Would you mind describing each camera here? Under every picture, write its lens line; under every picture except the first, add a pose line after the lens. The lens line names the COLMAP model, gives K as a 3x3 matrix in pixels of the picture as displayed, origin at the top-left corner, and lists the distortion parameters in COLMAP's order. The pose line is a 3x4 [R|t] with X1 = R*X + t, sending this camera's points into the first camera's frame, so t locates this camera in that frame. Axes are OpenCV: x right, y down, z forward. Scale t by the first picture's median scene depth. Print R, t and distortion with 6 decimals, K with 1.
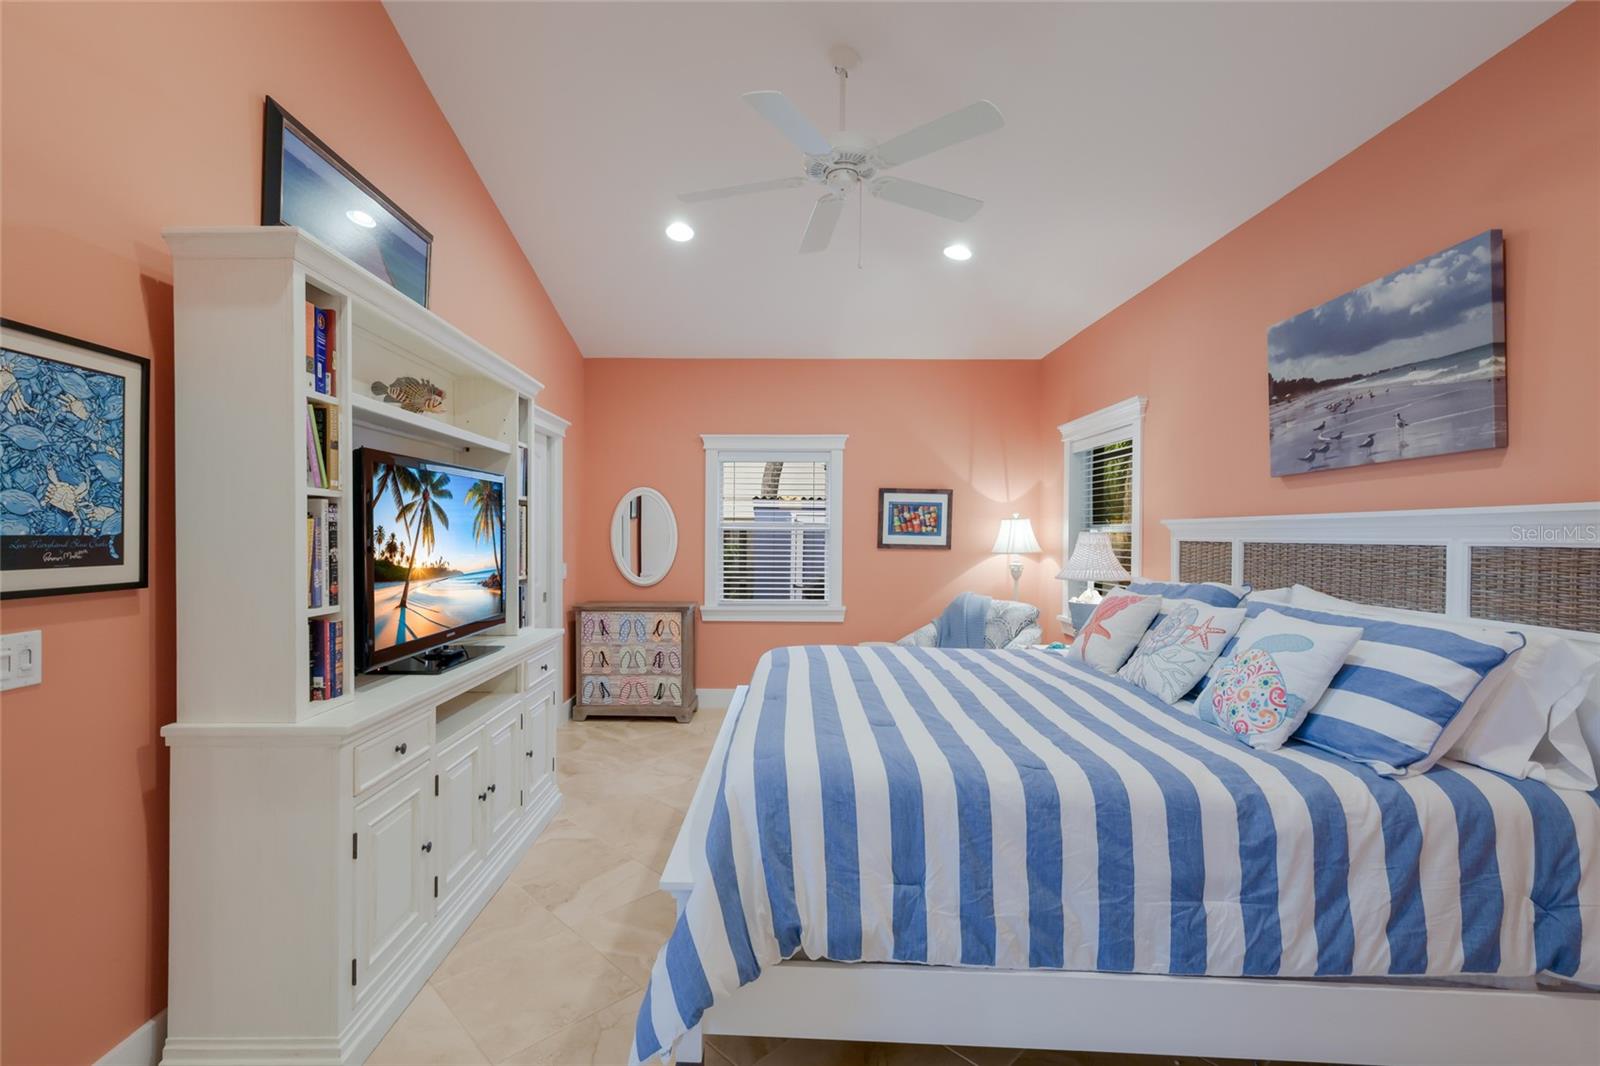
lens RADIAL K [[708.7, 0, 790.8], [0, 708.7, 533.1], [0, 0, 1]] dist [0.004550, 0.000238]
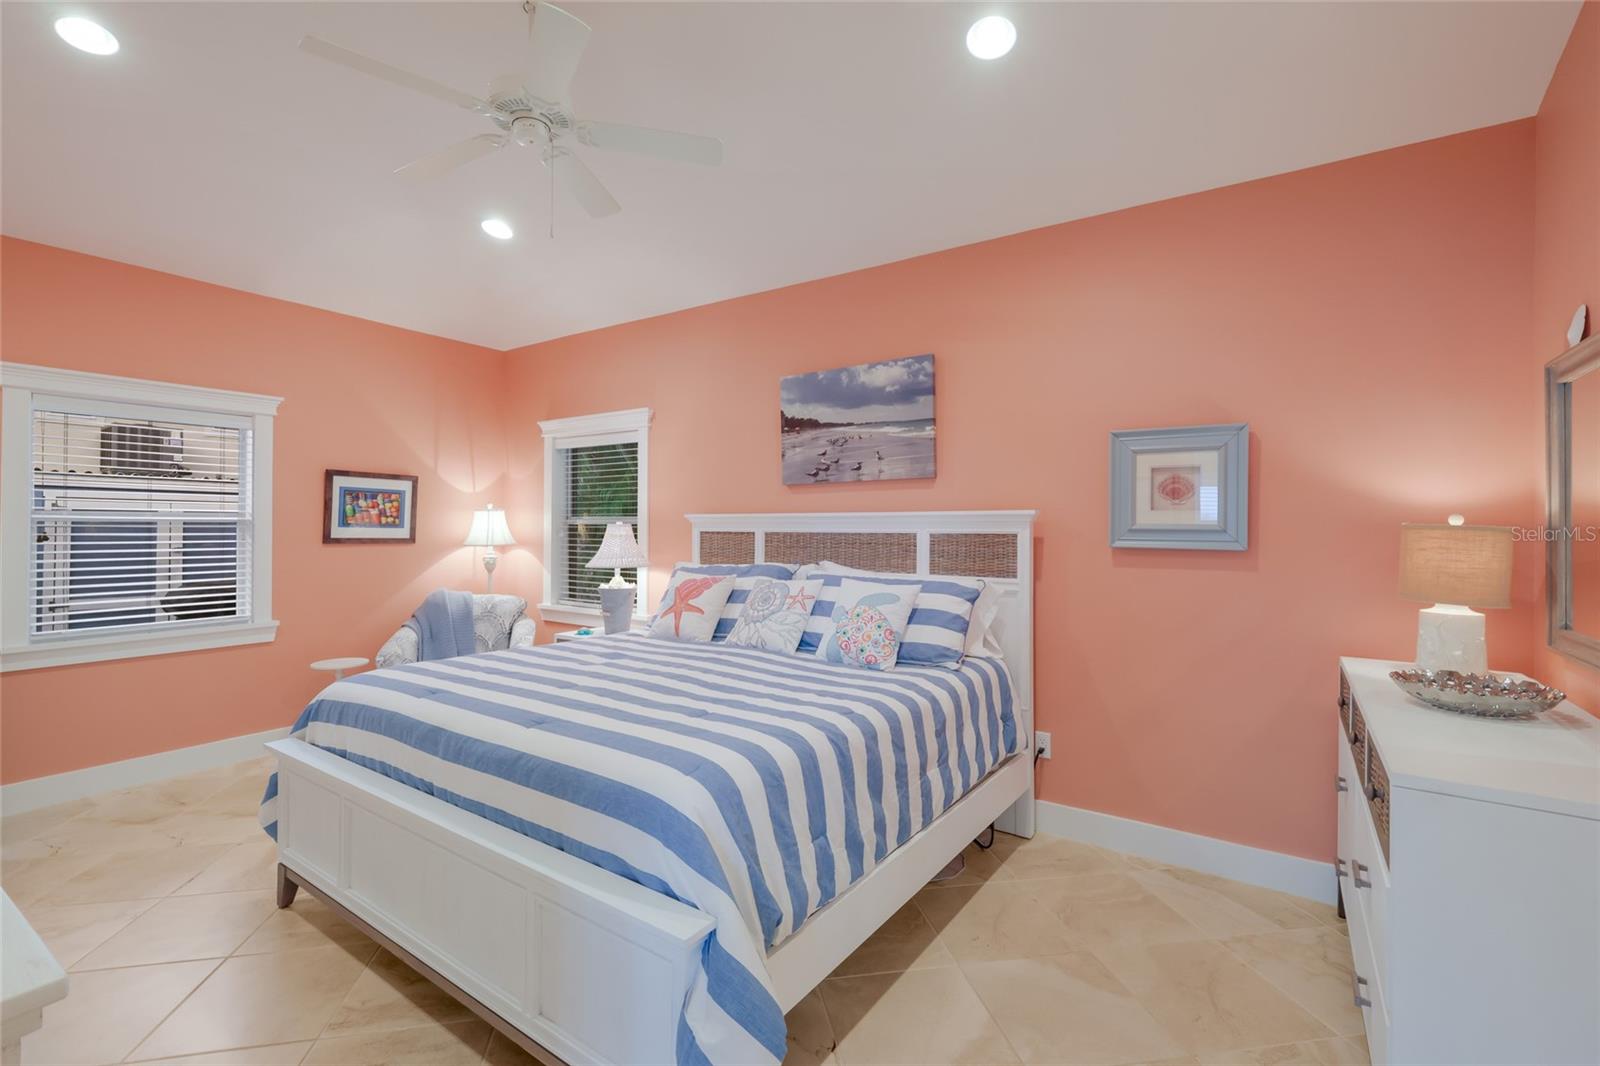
lens RADIAL K [[708.7, 0, 753.3], [0, 708.7, 514.8], [0, 0, 1]] dist [0.004550, 0.000238]
pose [[0.571789, 0.008291, 0.820359, -0.510792], [-0.000394, 0.999952, -0.009832, -0.007312], [-0.820401, 0.005299, 0.571764, 0.262643]]
